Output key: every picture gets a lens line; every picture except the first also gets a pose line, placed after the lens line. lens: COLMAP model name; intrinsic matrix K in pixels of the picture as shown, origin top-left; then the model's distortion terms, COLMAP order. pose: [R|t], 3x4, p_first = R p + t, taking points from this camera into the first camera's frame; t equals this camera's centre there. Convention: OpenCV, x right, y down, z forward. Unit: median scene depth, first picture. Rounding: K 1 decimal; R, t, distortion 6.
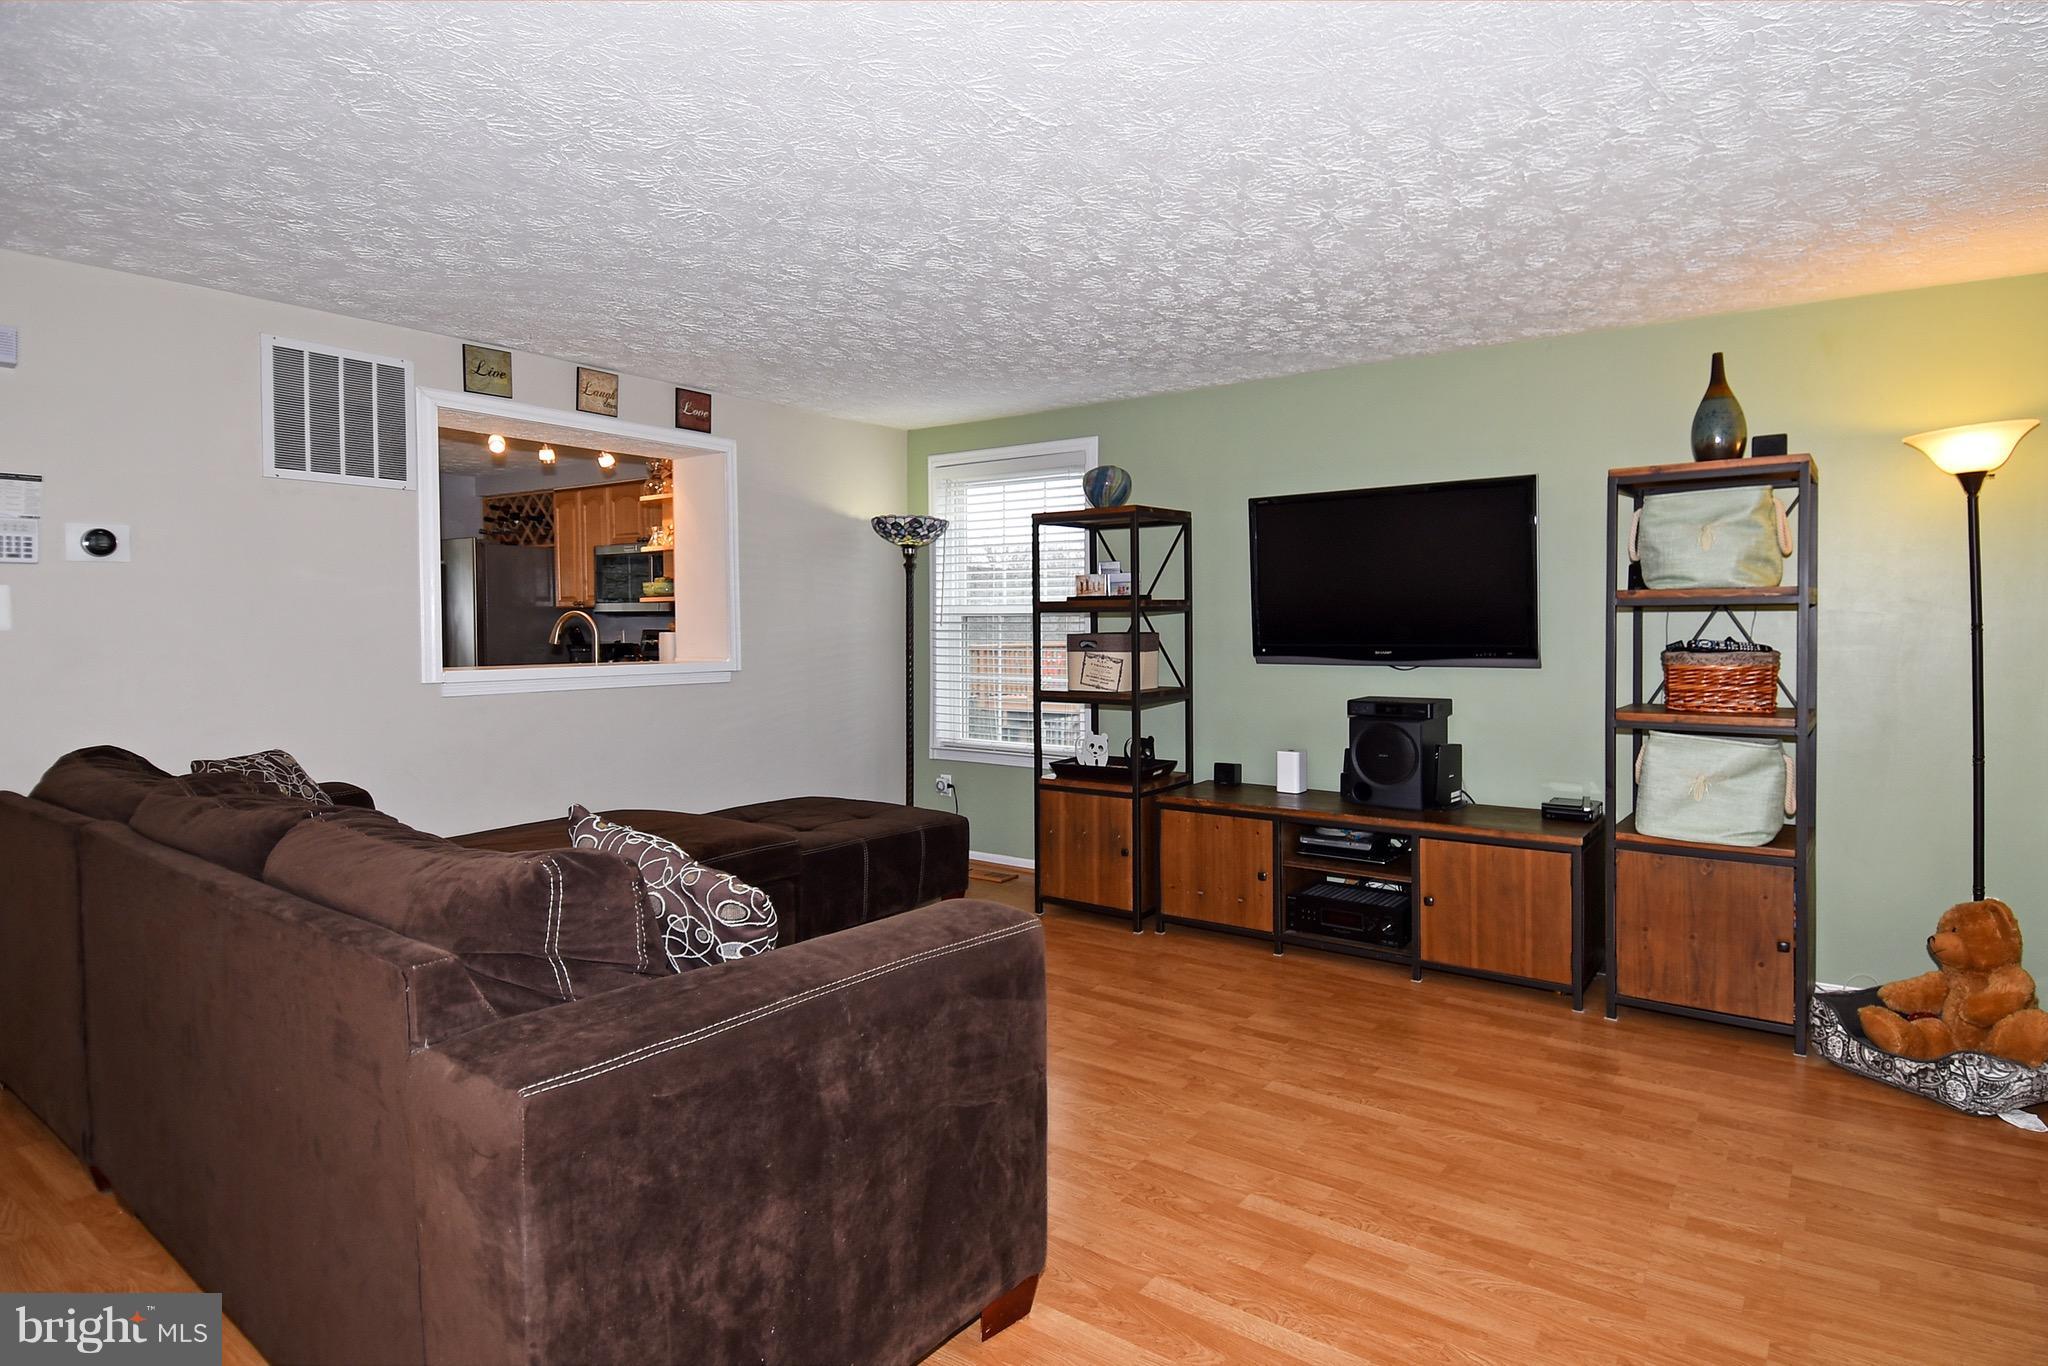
lens RADIAL K [[1064.6, 0, 1024.0], [0, 1064.6, 683.0], [0, 0, 1]] dist [0.016853, -0.041009]
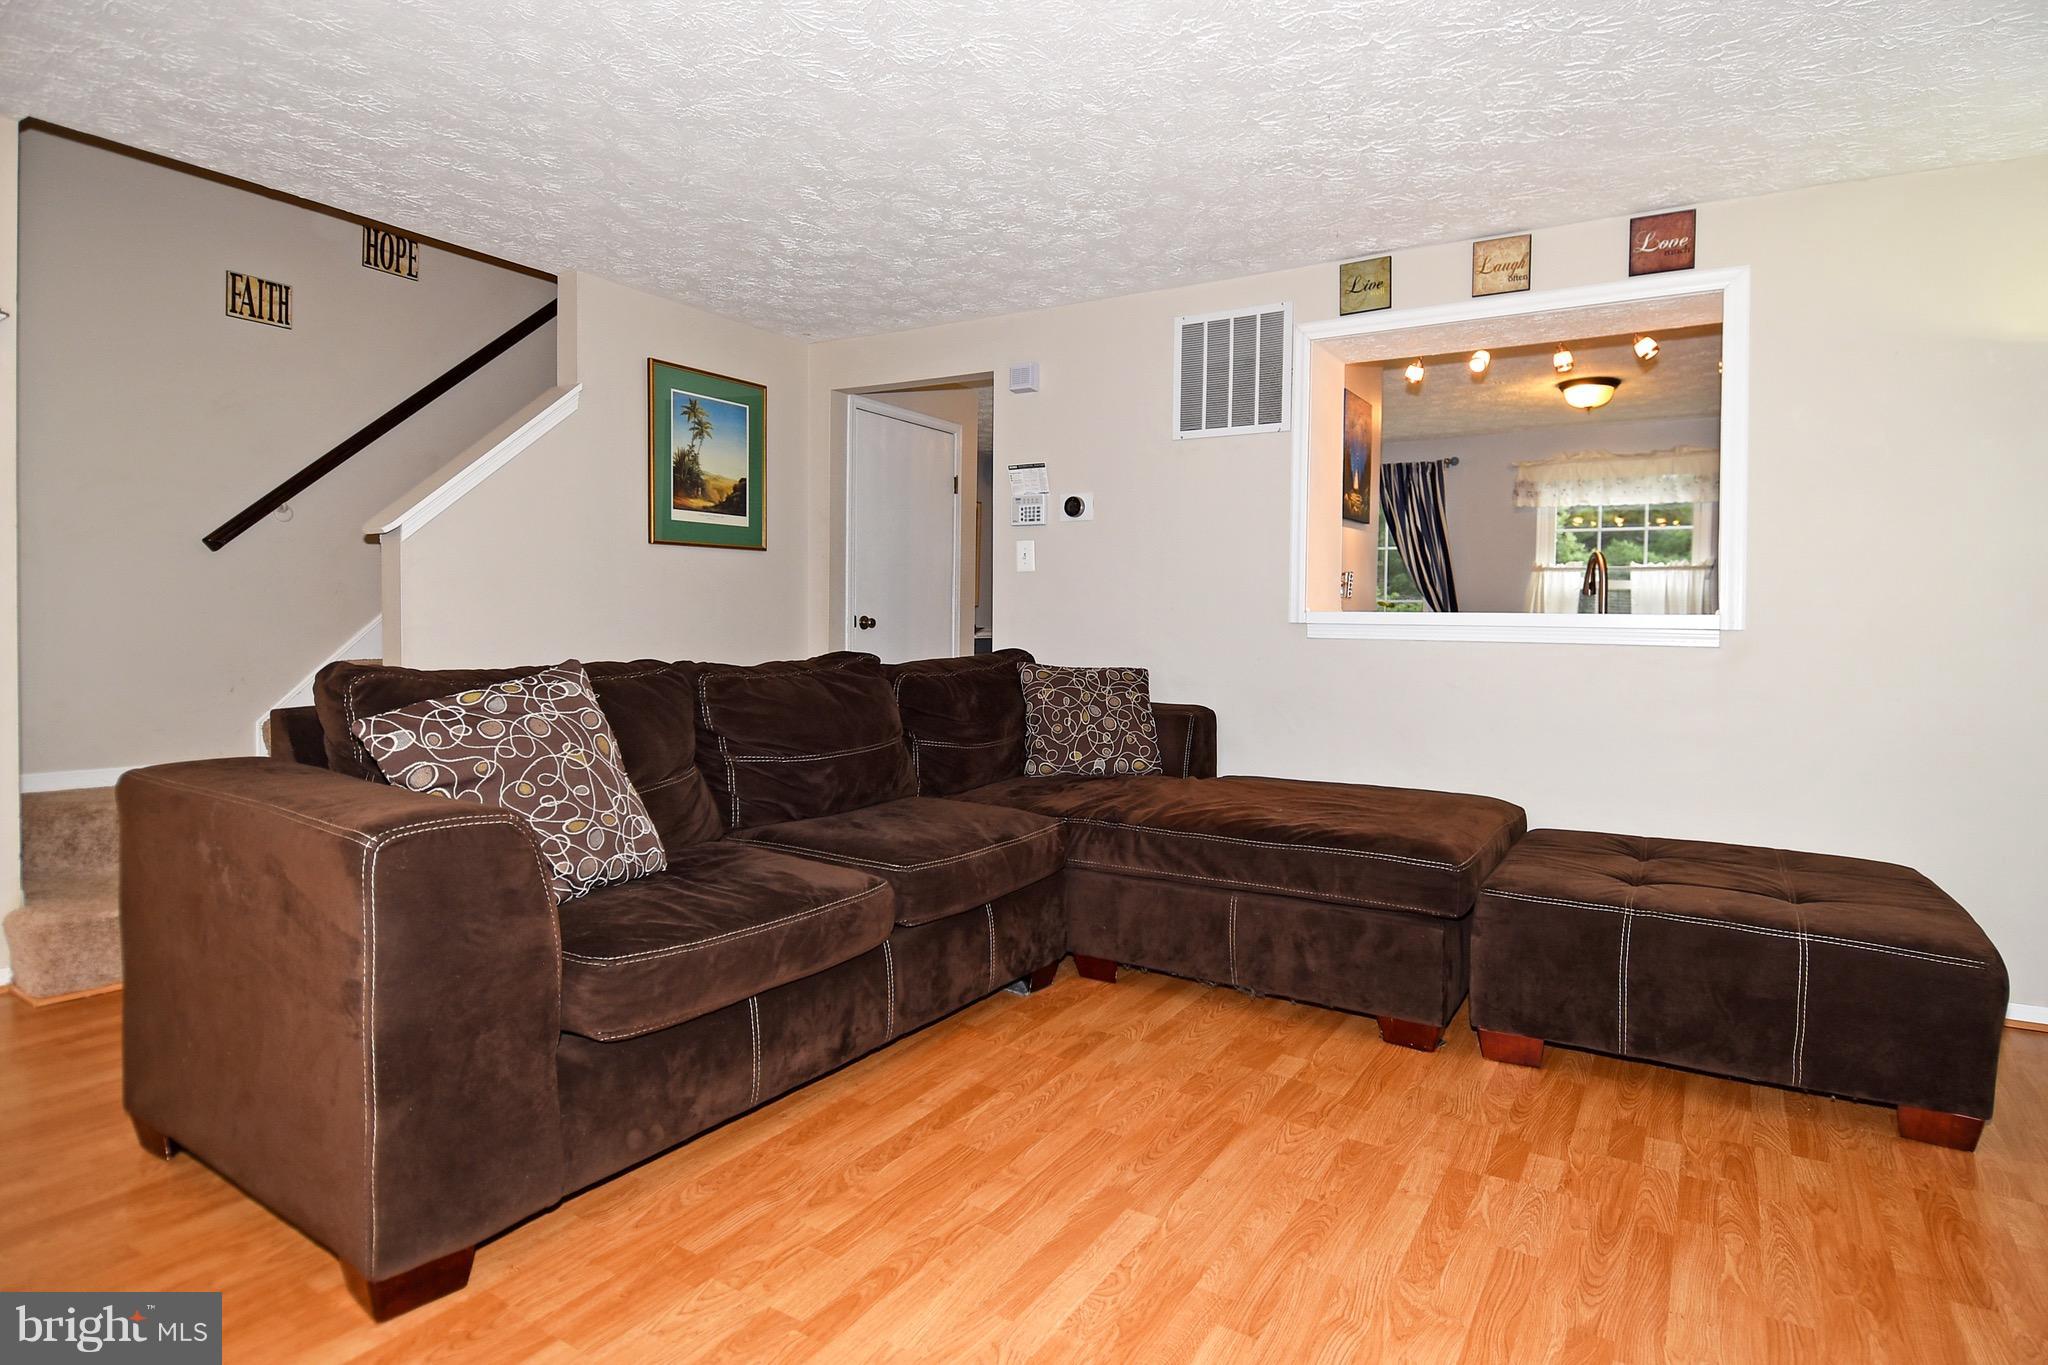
lens RADIAL K [[1073.6, 0, 1050.5], [0, 1073.6, 645.0], [0, 0, 1]] dist [0.055604, -0.059303]
pose [[0.112459, 0.029994, -0.993204, 0.445625], [-0.066626, 0.997522, 0.022581, 0.014213], [0.991420, 0.063633, 0.114179, 0.715295]]
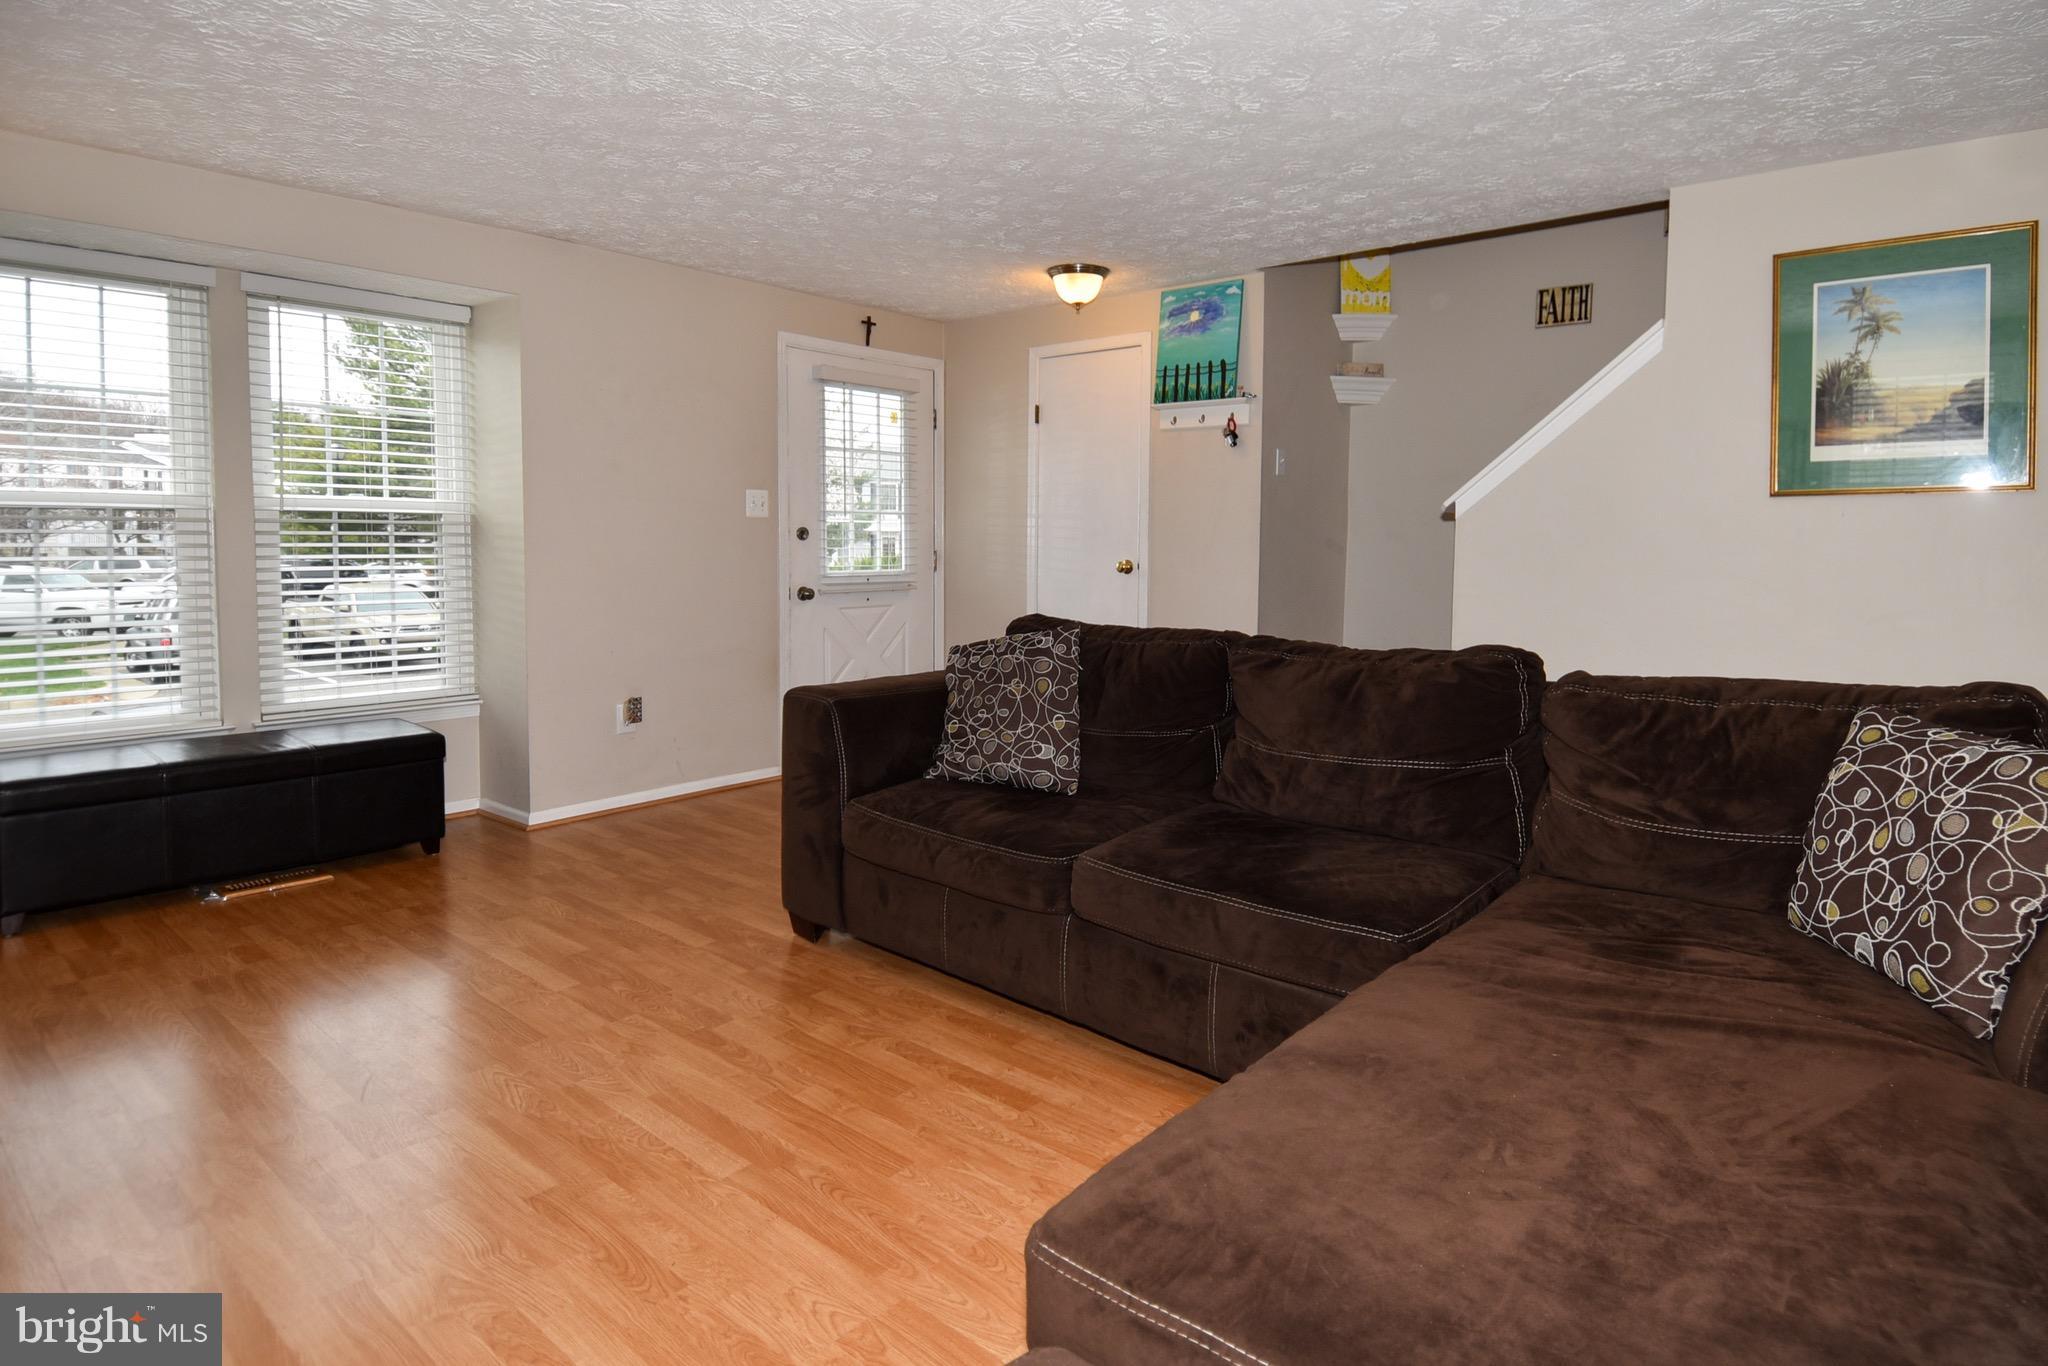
lens RADIAL K [[1128.5, 0, 1165.0], [0, 1128.5, 633.4], [0, 0, 1]] dist [0.017459, -0.028349]
pose [[-0.999980, -0.005998, -0.001833, -0.281125], [-0.006190, 0.990855, 0.134788, -0.053162], [0.001008, 0.134796, -0.990873, 1.374566]]
